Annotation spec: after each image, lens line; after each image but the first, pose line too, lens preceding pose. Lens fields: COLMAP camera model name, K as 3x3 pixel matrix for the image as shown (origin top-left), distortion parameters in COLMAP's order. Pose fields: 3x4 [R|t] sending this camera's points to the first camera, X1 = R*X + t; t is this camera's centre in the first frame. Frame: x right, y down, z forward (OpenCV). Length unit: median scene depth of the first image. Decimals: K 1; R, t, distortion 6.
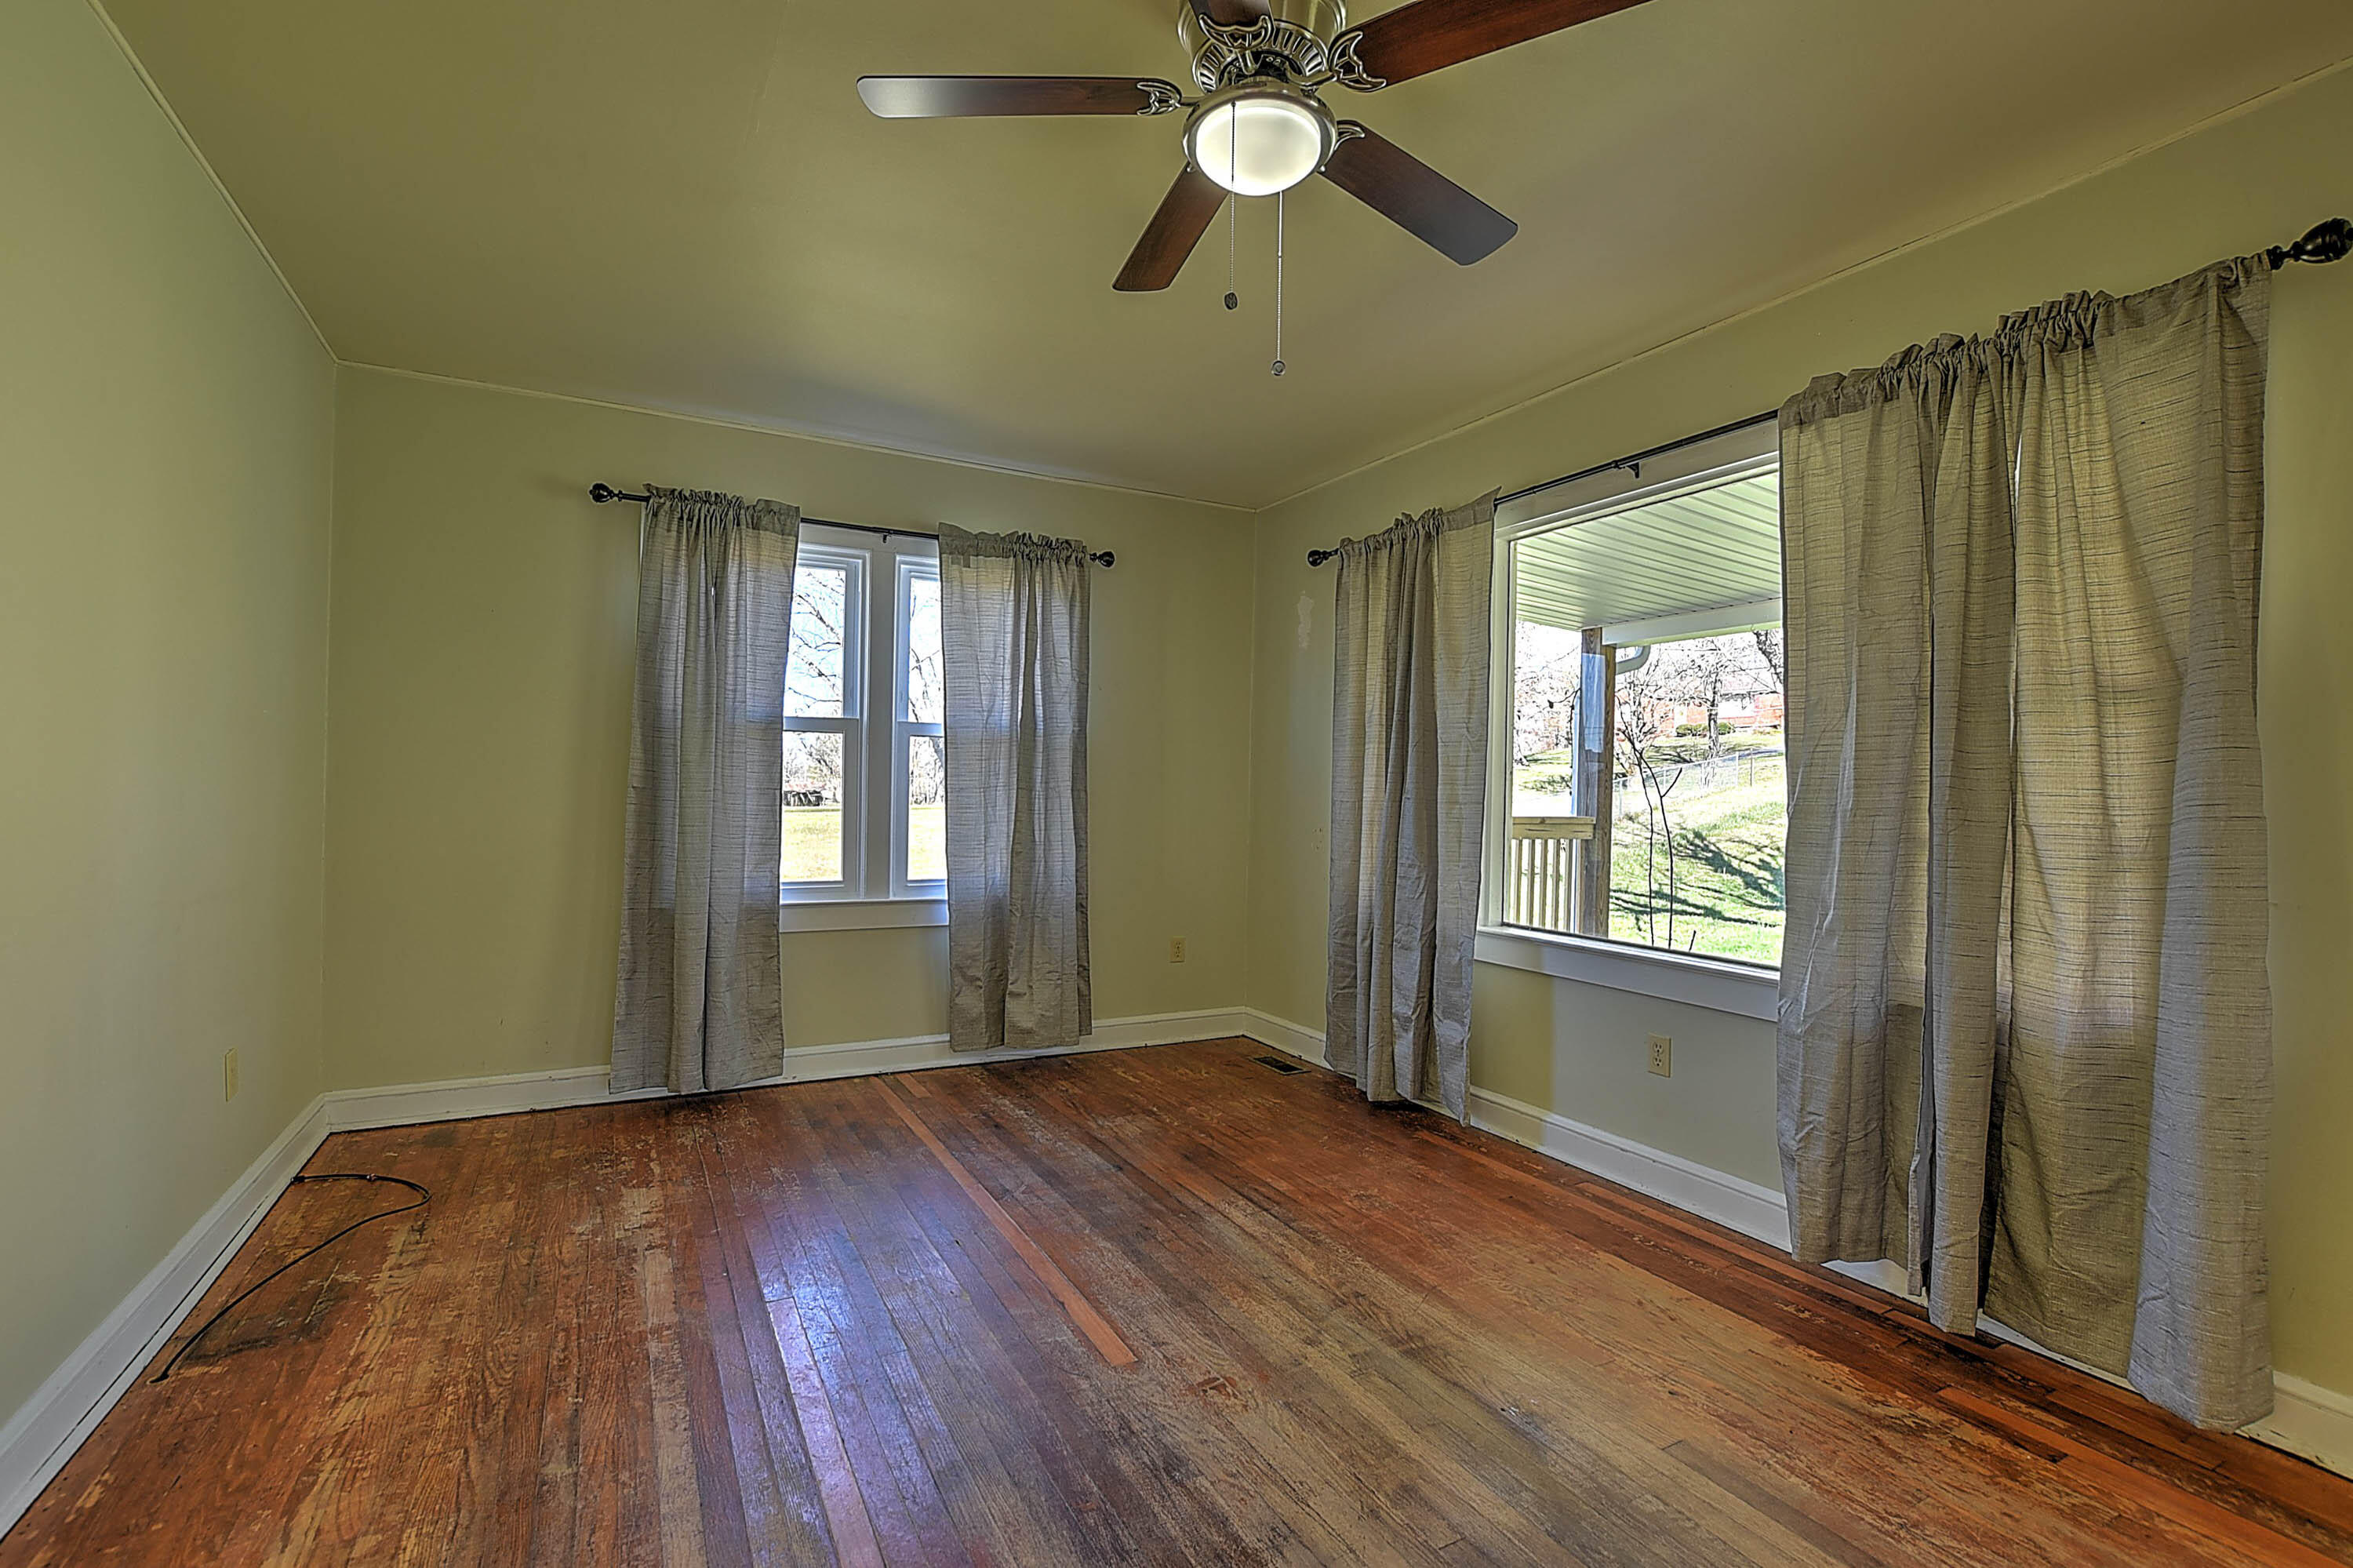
lens RADIAL K [[1039.1, 0, 1155.5], [0, 1039.1, 789.6], [0, 0, 1]] dist [-0.022711, 0.004546]
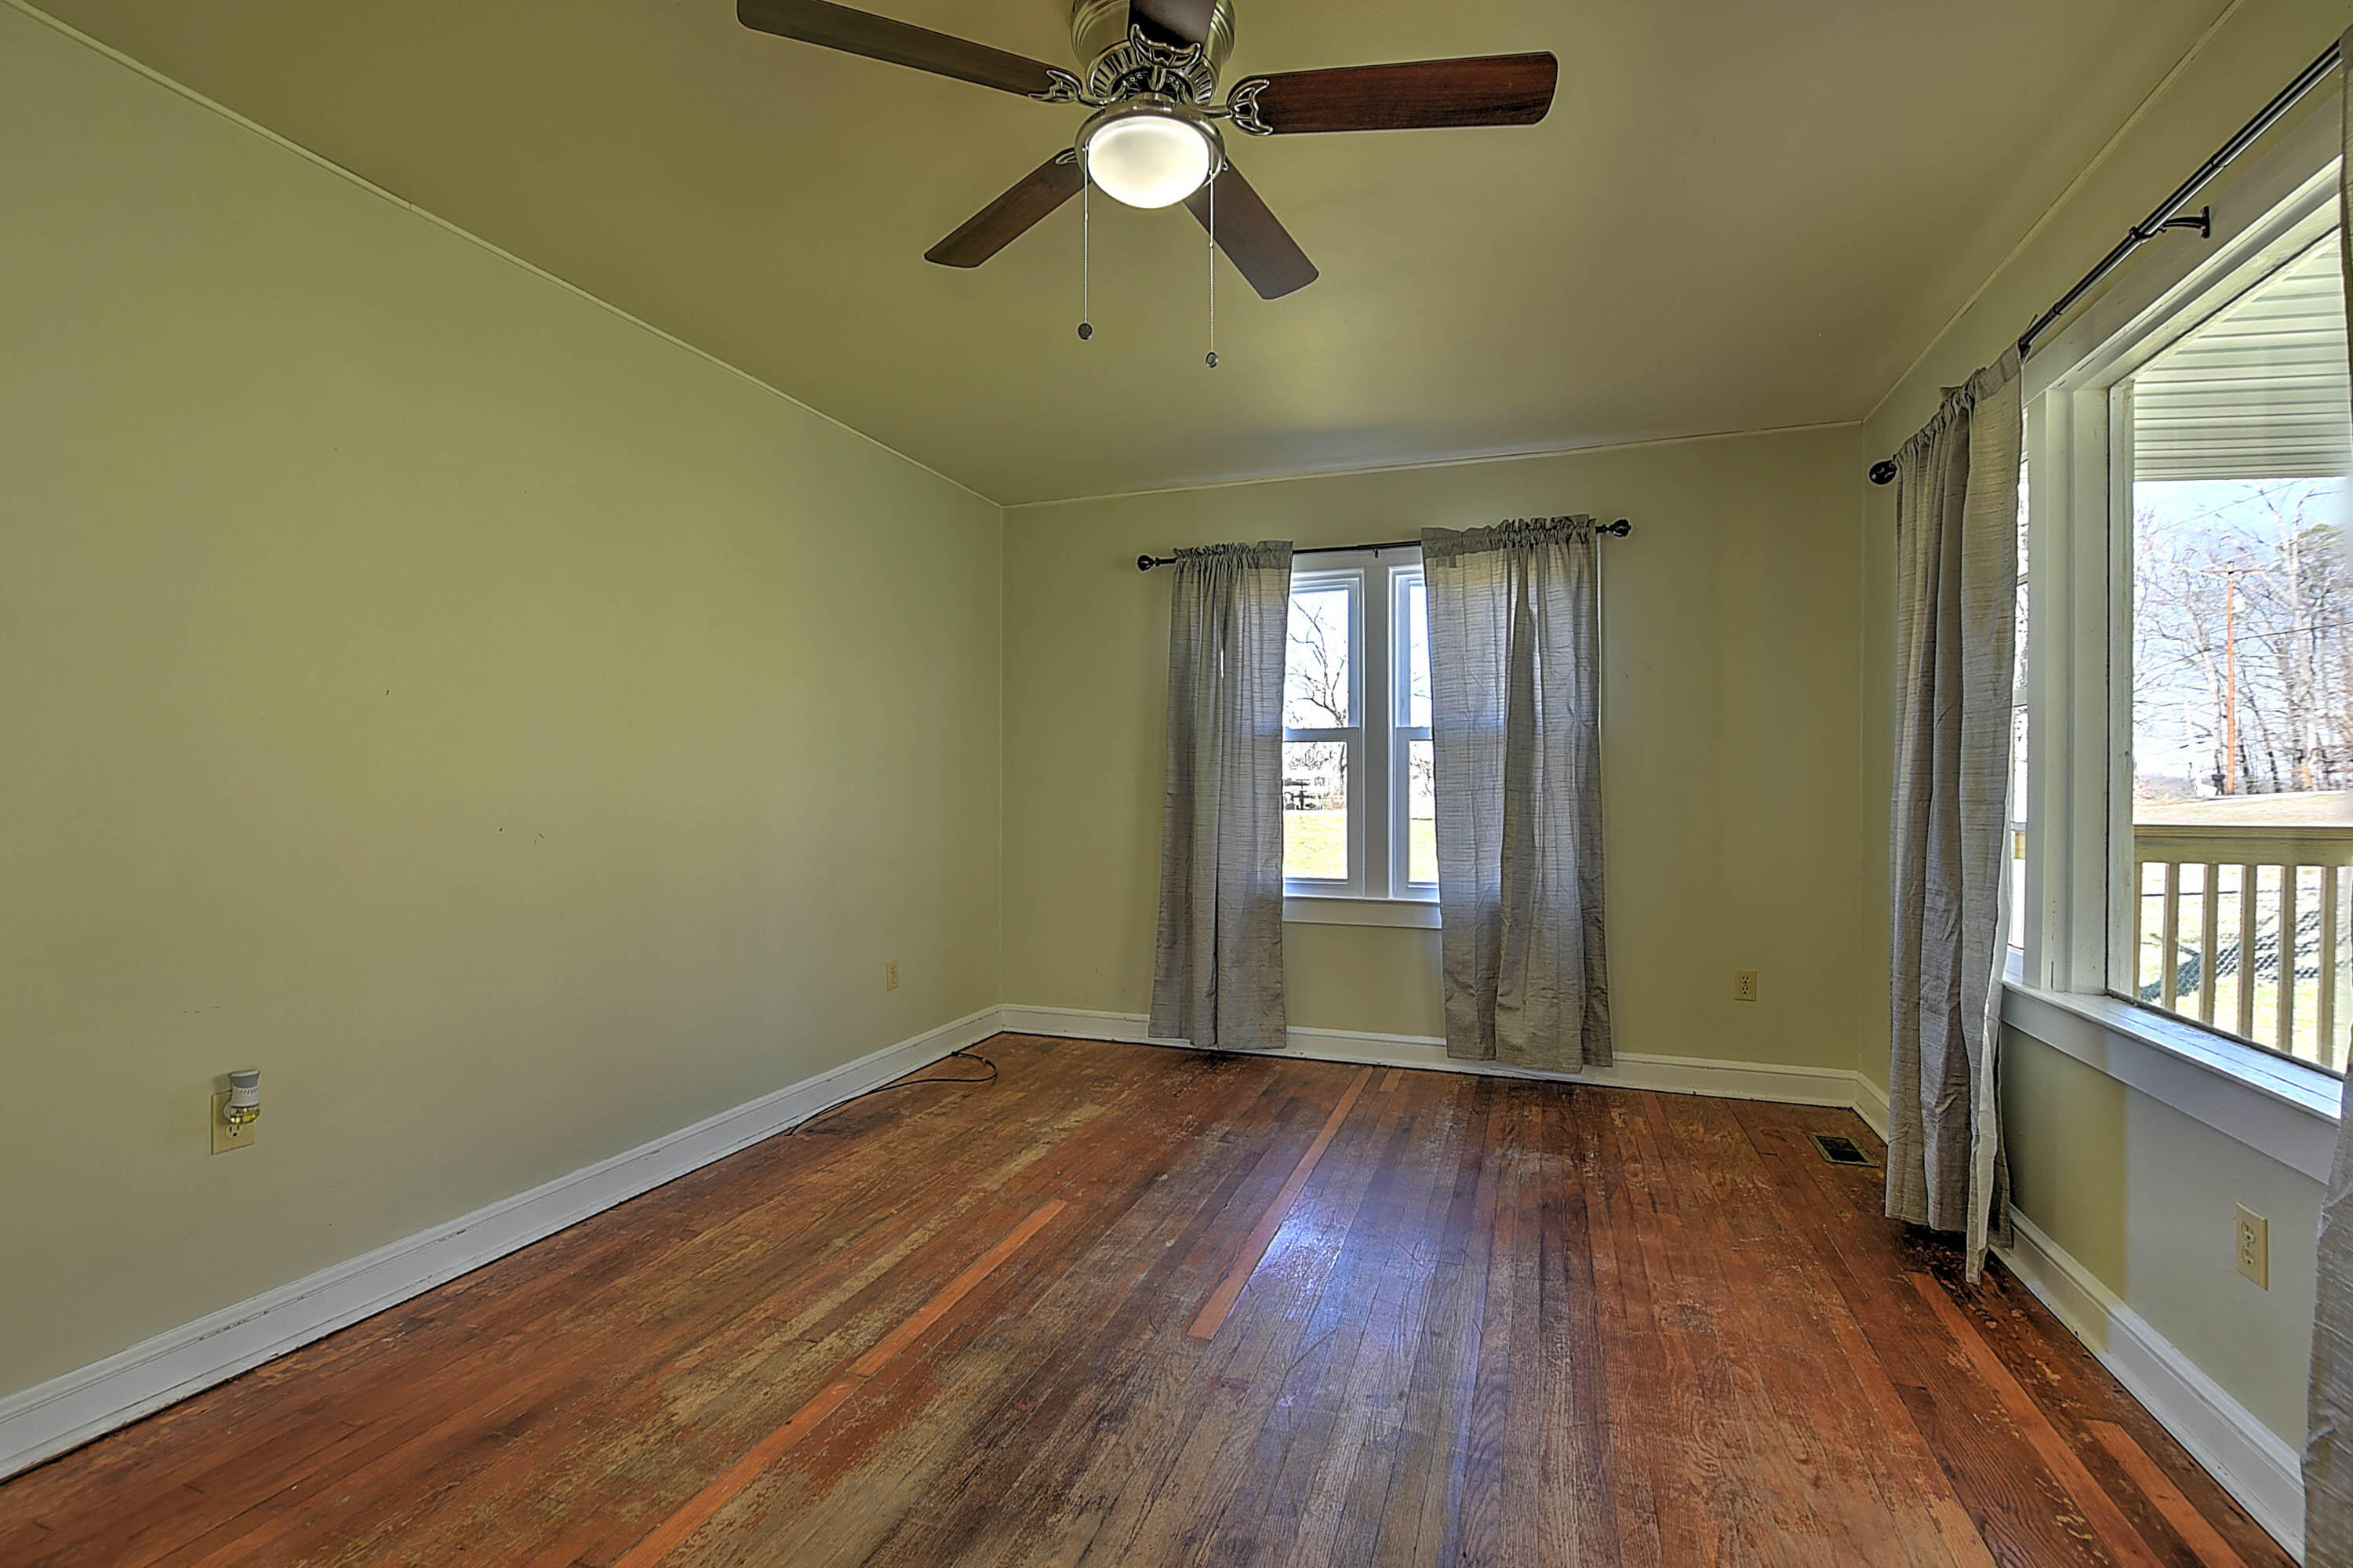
lens RADIAL K [[1039.1, 0, 1161.8], [0, 1039.1, 791.4], [0, 0, 1]] dist [-0.022711, 0.004546]
pose [[0.671297, -0.013619, -0.741064, 0.422003], [0.009399, 0.999907, -0.009861, 0.007258], [0.741129, -0.000346, 0.671362, 0.155822]]
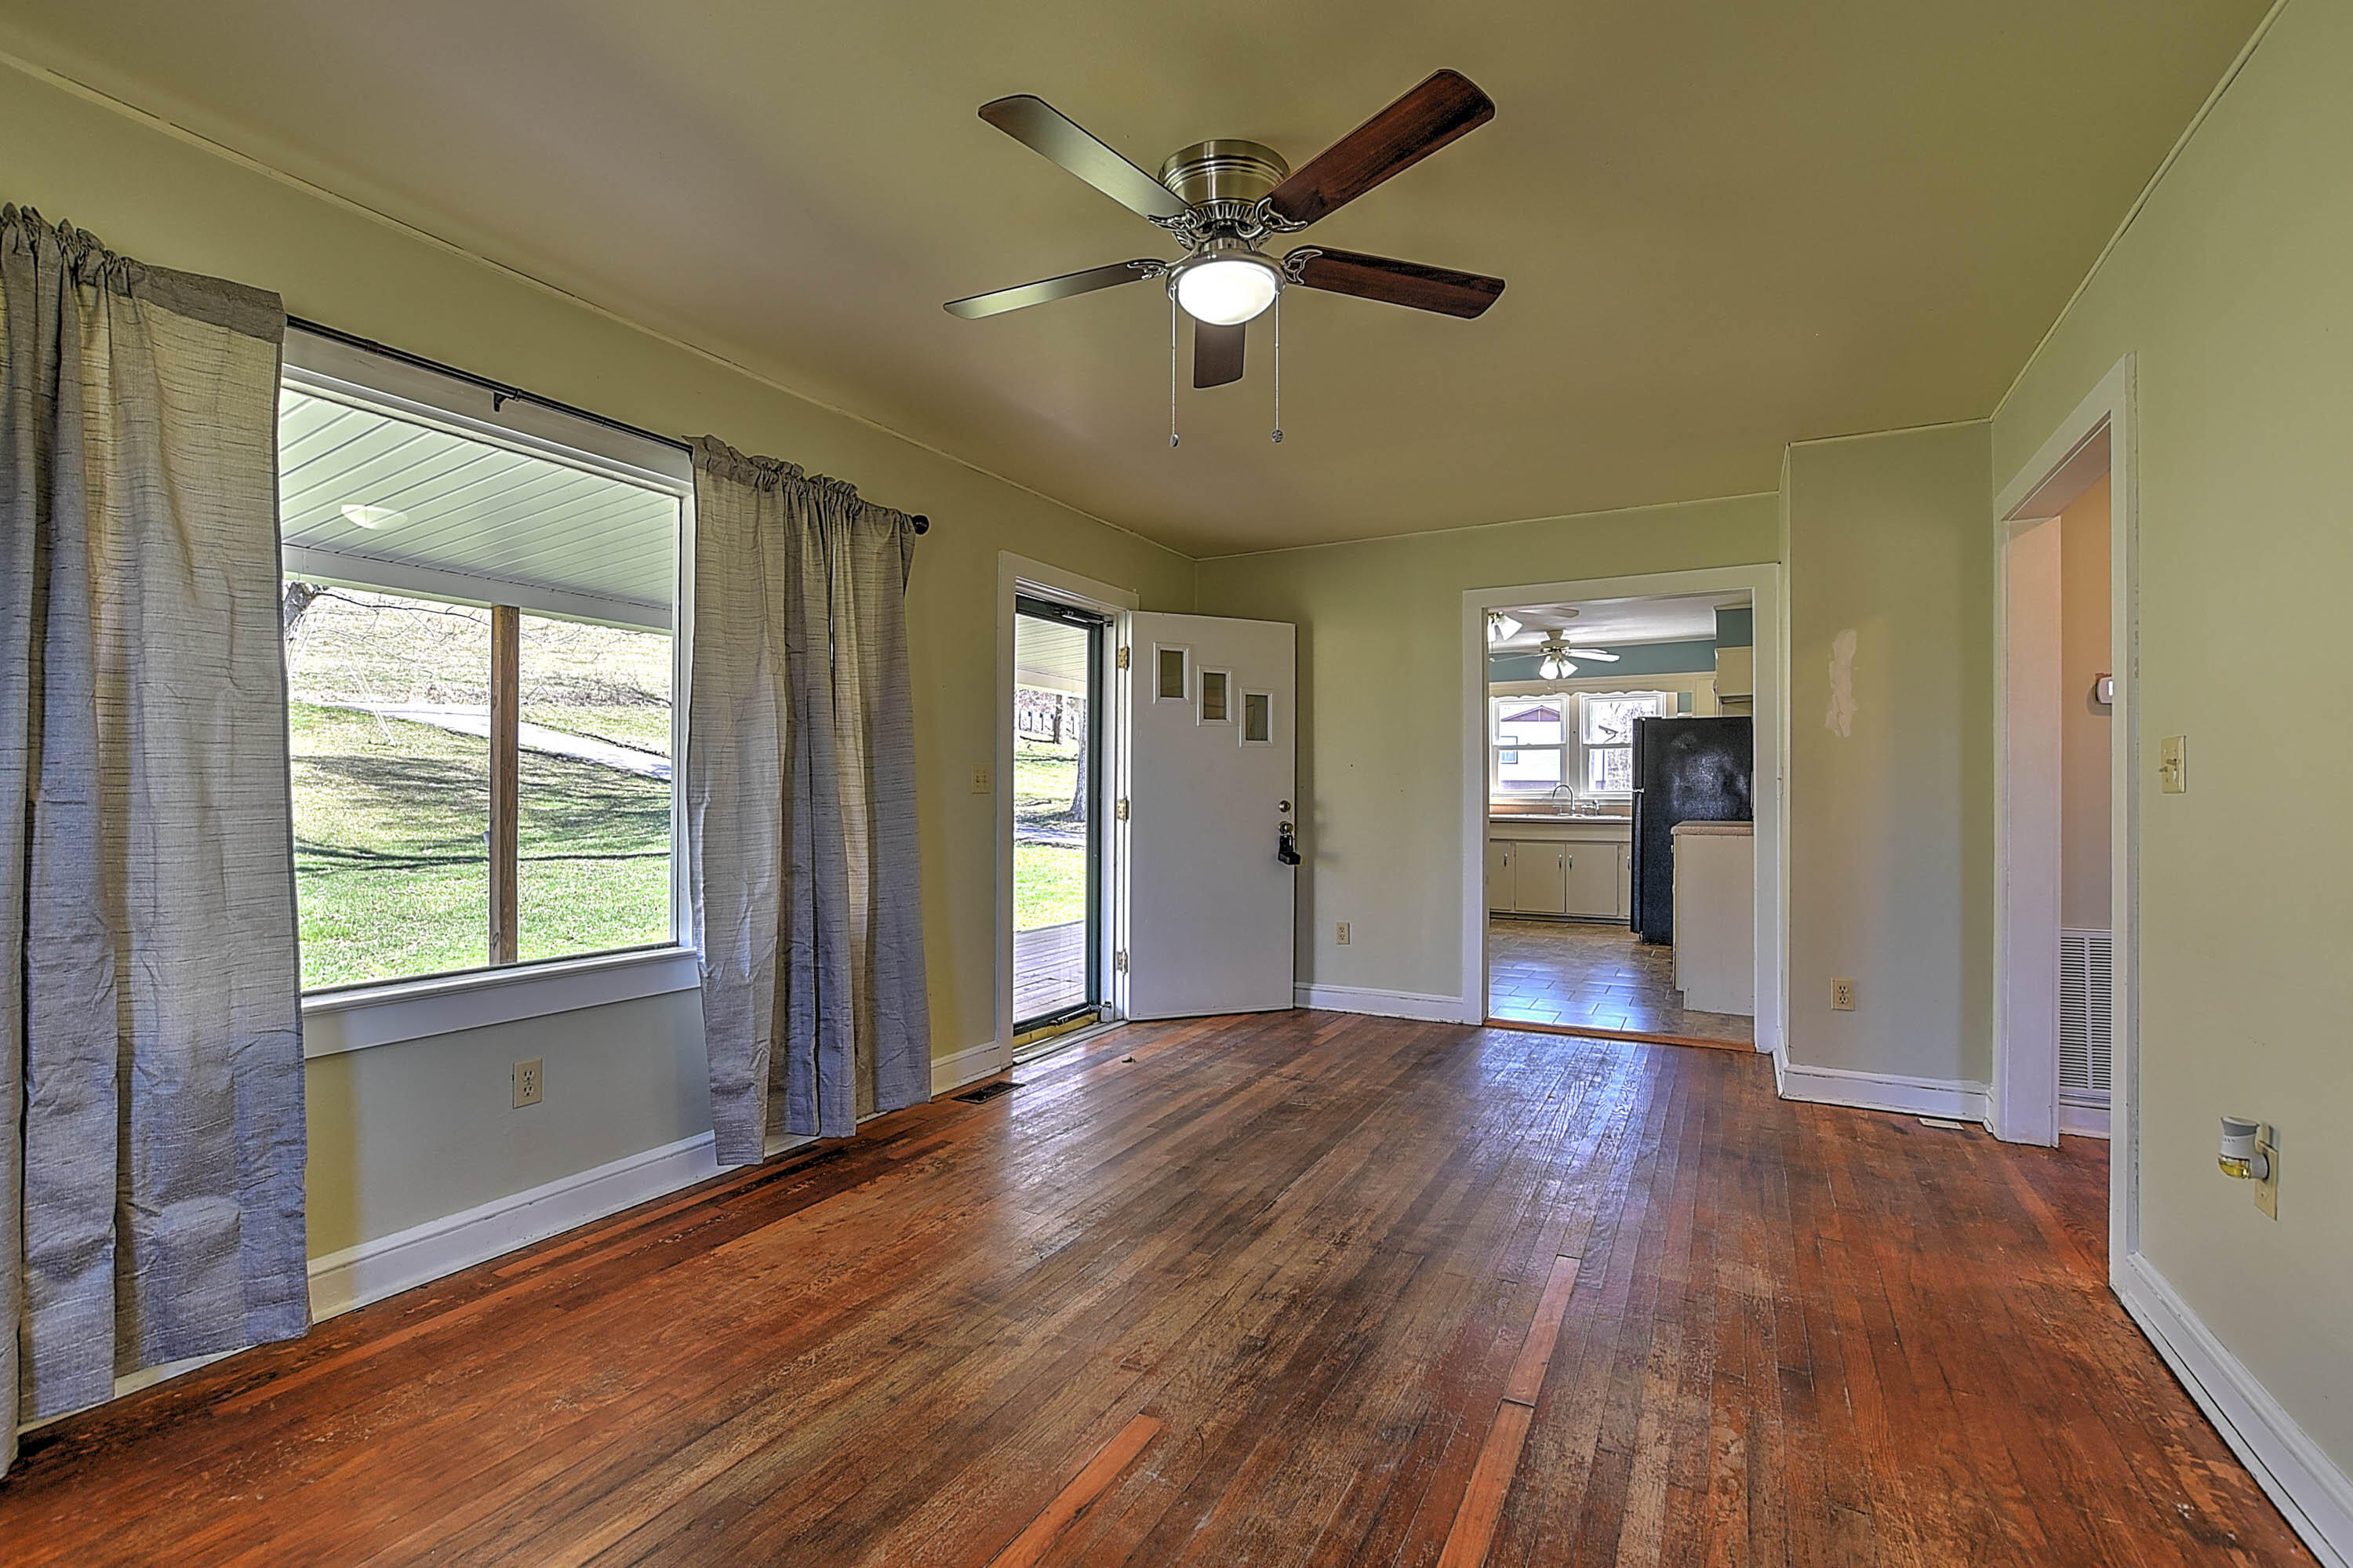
lens RADIAL K [[1039.1, 0, 1161.6], [0, 1039.1, 793.5], [0, 0, 1]] dist [-0.022711, 0.004546]
pose [[-0.553765, -0.018268, 0.832473, -0.457016], [-0.009938, 0.999833, 0.015330, -0.008794], [-0.832614, 0.000217, -0.553854, 0.869609]]
